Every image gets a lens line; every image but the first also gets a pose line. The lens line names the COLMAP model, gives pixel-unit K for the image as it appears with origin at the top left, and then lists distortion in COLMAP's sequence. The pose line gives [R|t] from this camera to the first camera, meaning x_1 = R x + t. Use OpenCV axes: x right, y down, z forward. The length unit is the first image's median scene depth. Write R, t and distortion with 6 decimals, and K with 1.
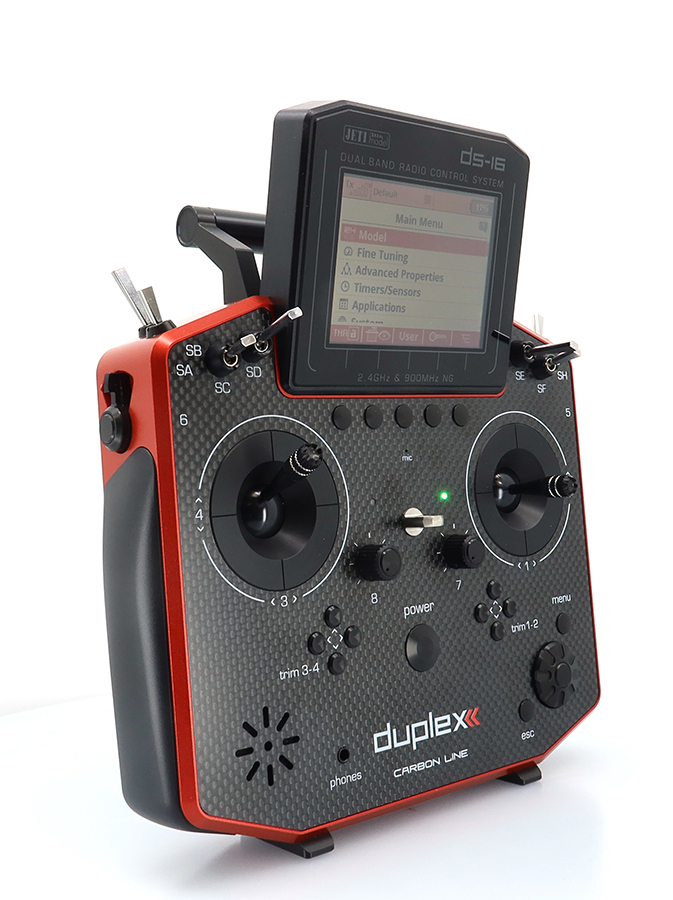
lens RADIAL K [[978.0, 0, 338.0], [0, 978.0, 446.6], [0, 0, 1]] dist [-0.022453, 0.000000]
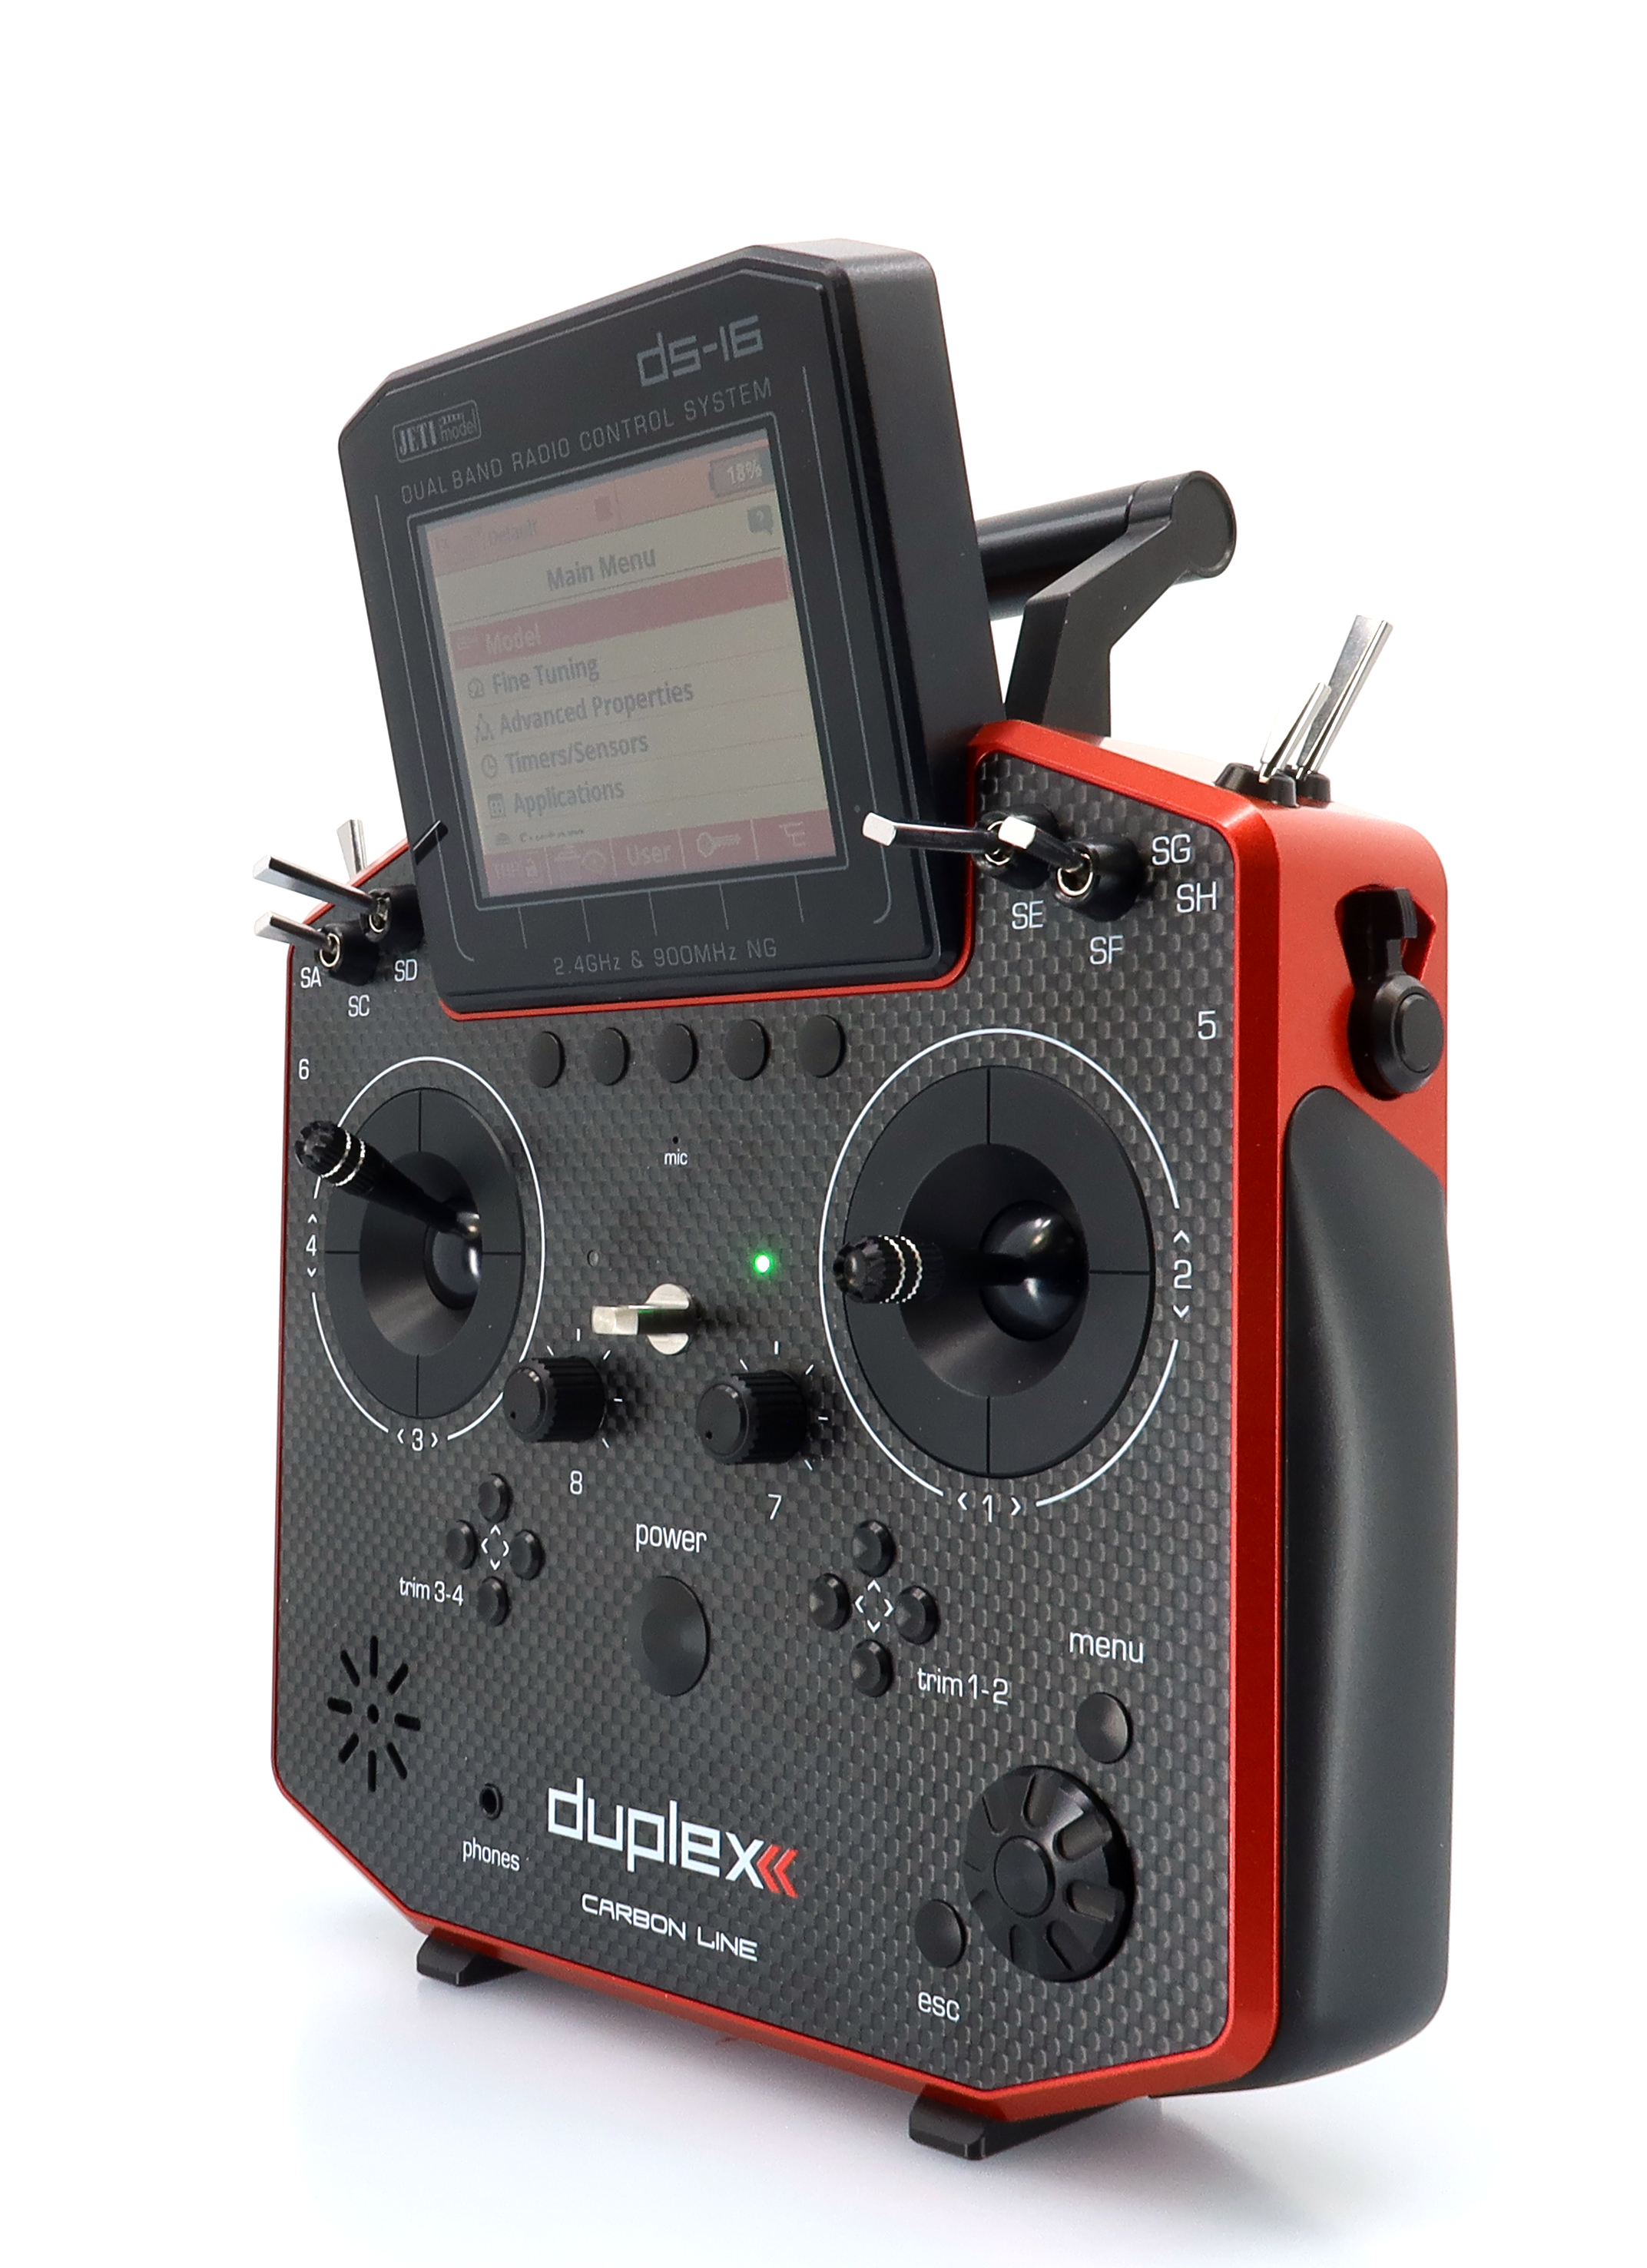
lens RADIAL K [[3037.0, 0, 822.3], [0, 3037.0, 1142.7], [0, 0, 1]] dist [0.001818, 0.000000]
pose [[0.107768, 0.050366, -0.992900, 1.351464], [0.019857, 0.998408, 0.052800, -0.060761], [0.993978, -0.025406, 0.106596, 0.962469]]
